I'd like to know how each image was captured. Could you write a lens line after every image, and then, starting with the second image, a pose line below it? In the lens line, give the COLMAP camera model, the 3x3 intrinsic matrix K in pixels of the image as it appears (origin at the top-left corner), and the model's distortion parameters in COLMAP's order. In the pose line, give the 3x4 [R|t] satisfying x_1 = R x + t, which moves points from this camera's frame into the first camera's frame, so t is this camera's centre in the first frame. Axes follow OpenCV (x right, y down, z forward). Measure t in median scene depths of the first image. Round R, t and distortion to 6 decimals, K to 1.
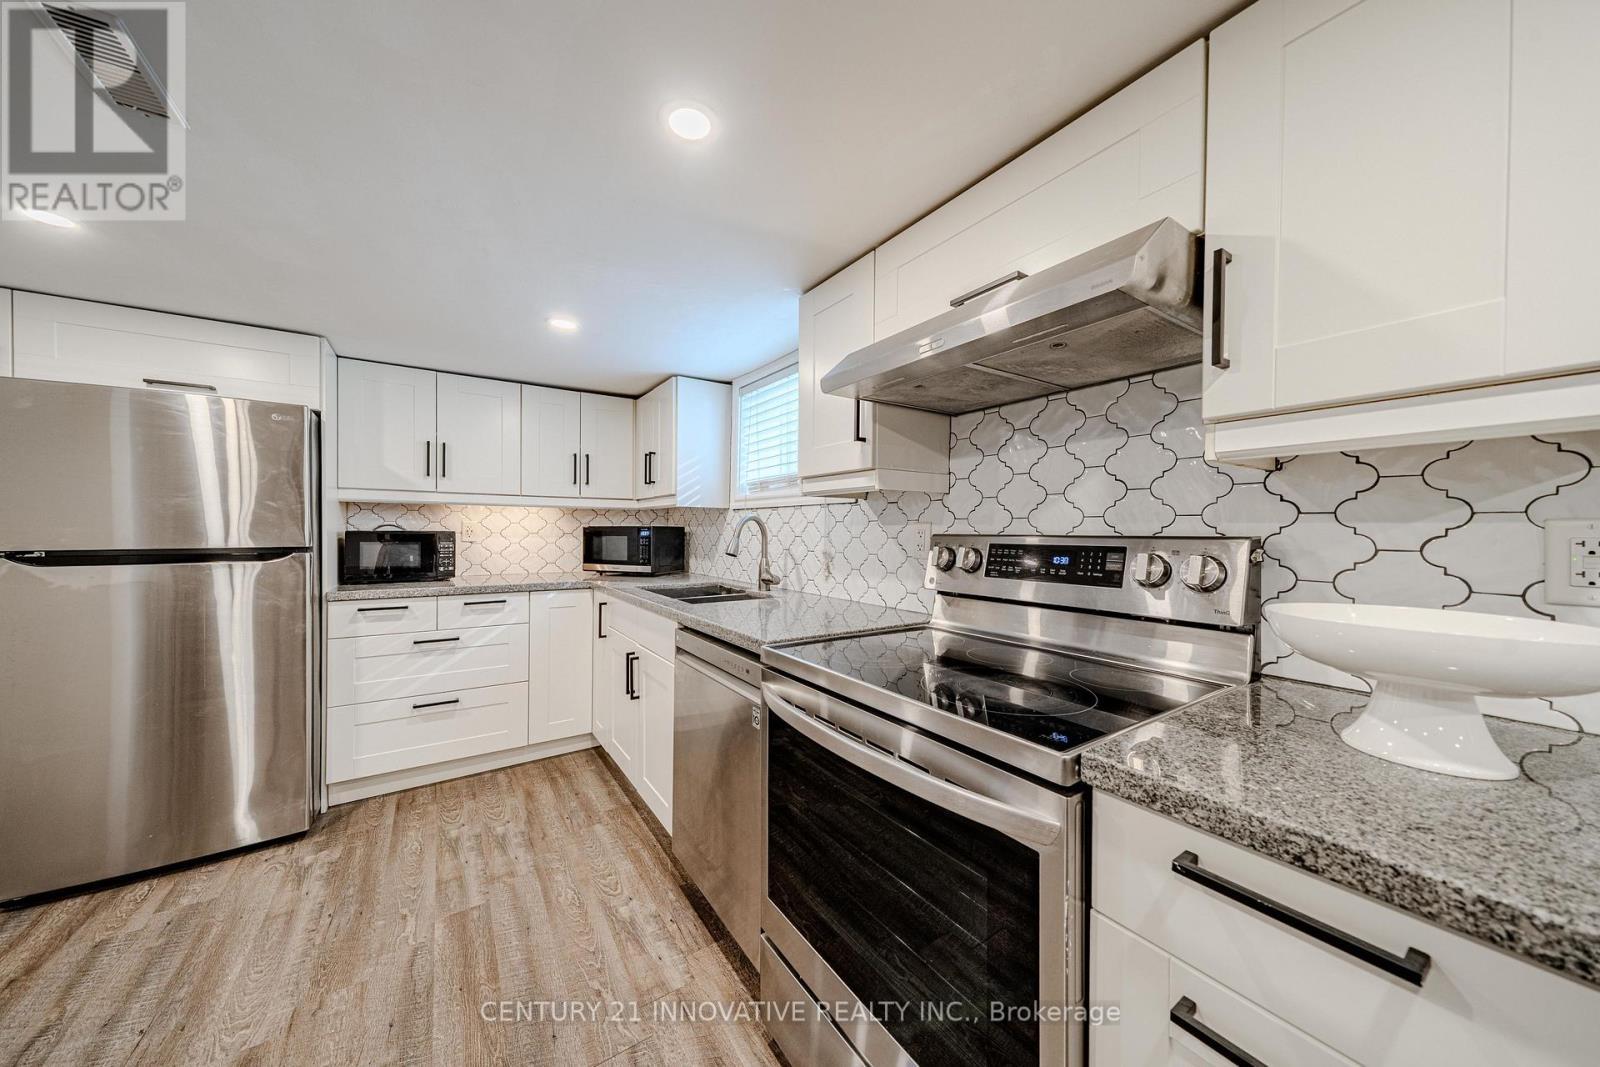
lens RADIAL K [[536.9, 0, 795.3], [0, 536.9, 536.2], [0, 0, 1]] dist [0.014627, -0.001098]
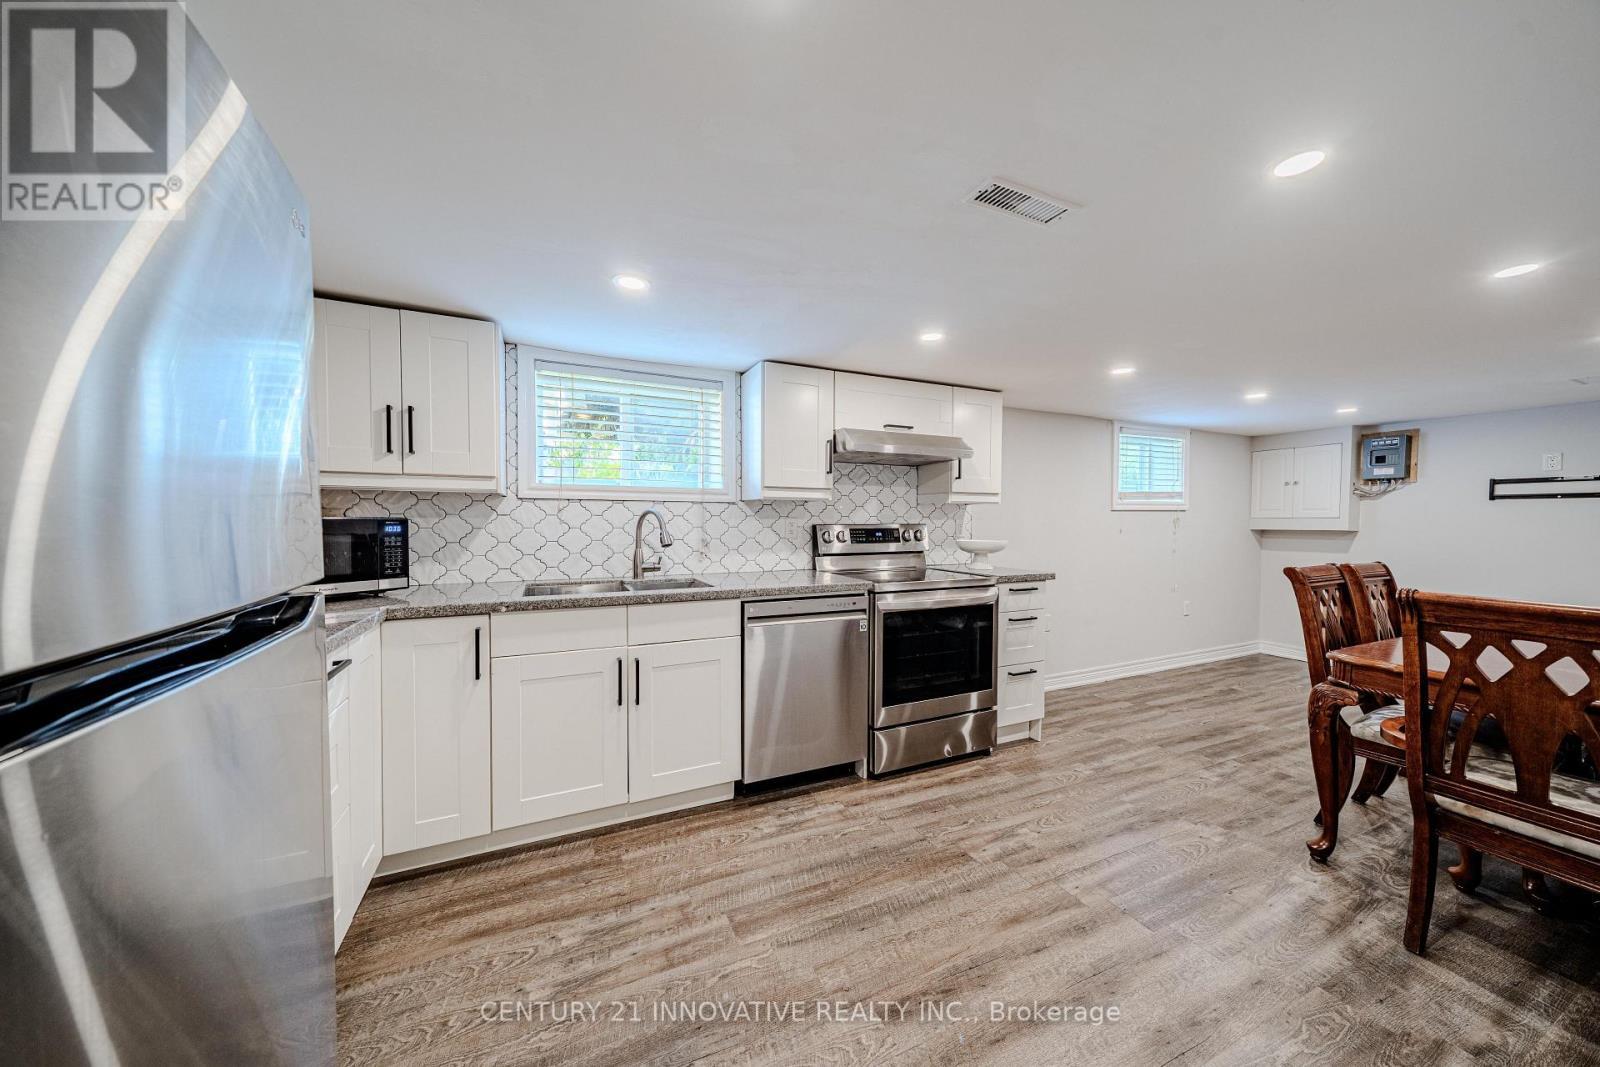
lens RADIAL K [[536.9, 0, 795.9], [0, 536.9, 534.2], [0, 0, 1]] dist [0.014627, -0.001098]
pose [[0.158257, -0.031053, 0.986910, -1.121786], [0.008075, 0.999513, 0.030154, -0.018591], [-0.987365, 0.003197, 0.158431, 0.549936]]
